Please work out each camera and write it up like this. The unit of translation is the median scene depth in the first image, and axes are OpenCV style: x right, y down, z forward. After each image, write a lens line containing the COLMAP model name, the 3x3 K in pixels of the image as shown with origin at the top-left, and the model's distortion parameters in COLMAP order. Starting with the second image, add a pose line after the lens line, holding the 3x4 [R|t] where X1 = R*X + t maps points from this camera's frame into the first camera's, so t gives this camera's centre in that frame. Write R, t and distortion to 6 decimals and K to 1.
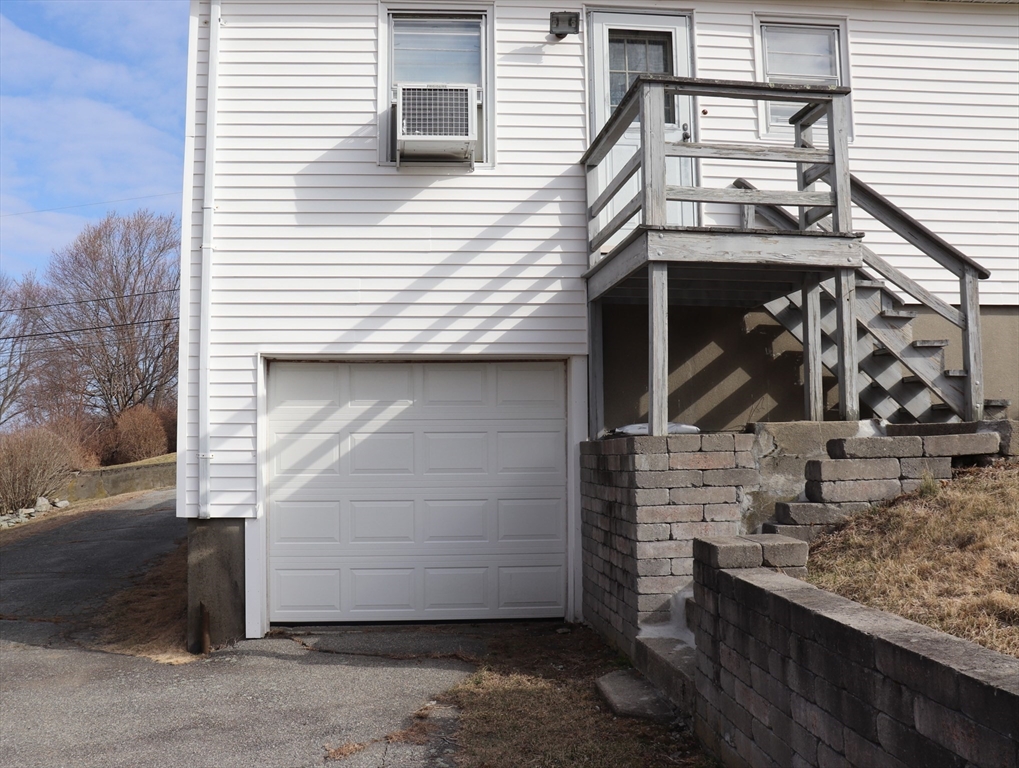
lens RADIAL K [[948.7, 0, 507.2], [0, 948.7, 365.2], [0, 0, 1]] dist [-0.164741, 0.209634]
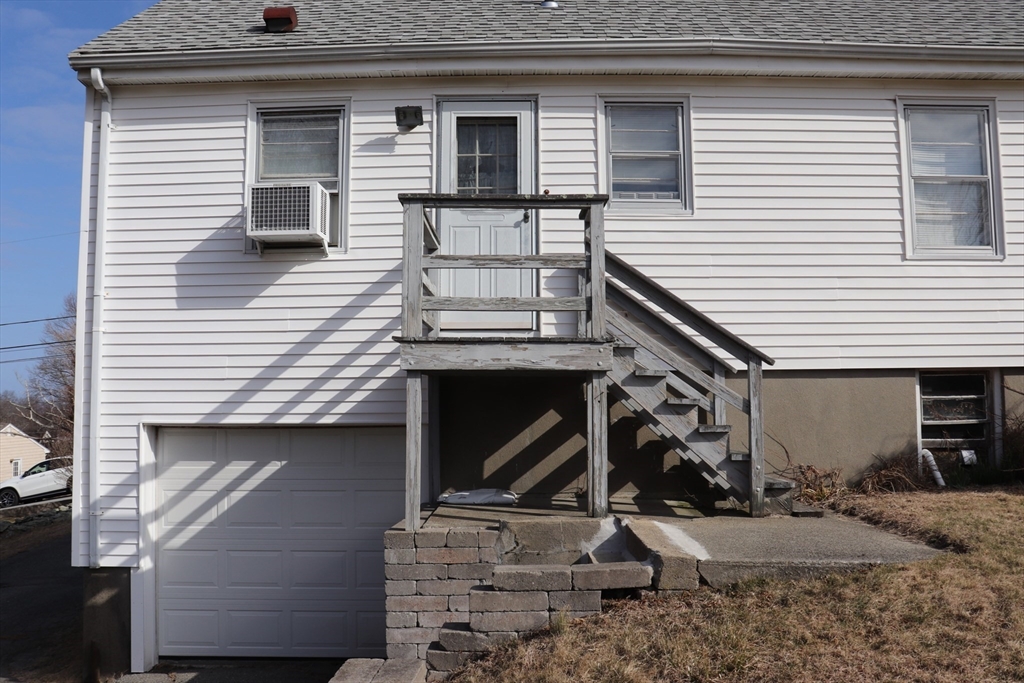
lens RADIAL K [[865.2, 0, 534.2], [0, 865.2, 344.5], [0, 0, 1]] dist [-0.182139, 0.226218]
pose [[0.996873, -0.007032, -0.078706, 0.289816], [0.007840, 0.999920, 0.009955, -0.113360], [0.078630, -0.010541, 0.996848, 0.020493]]
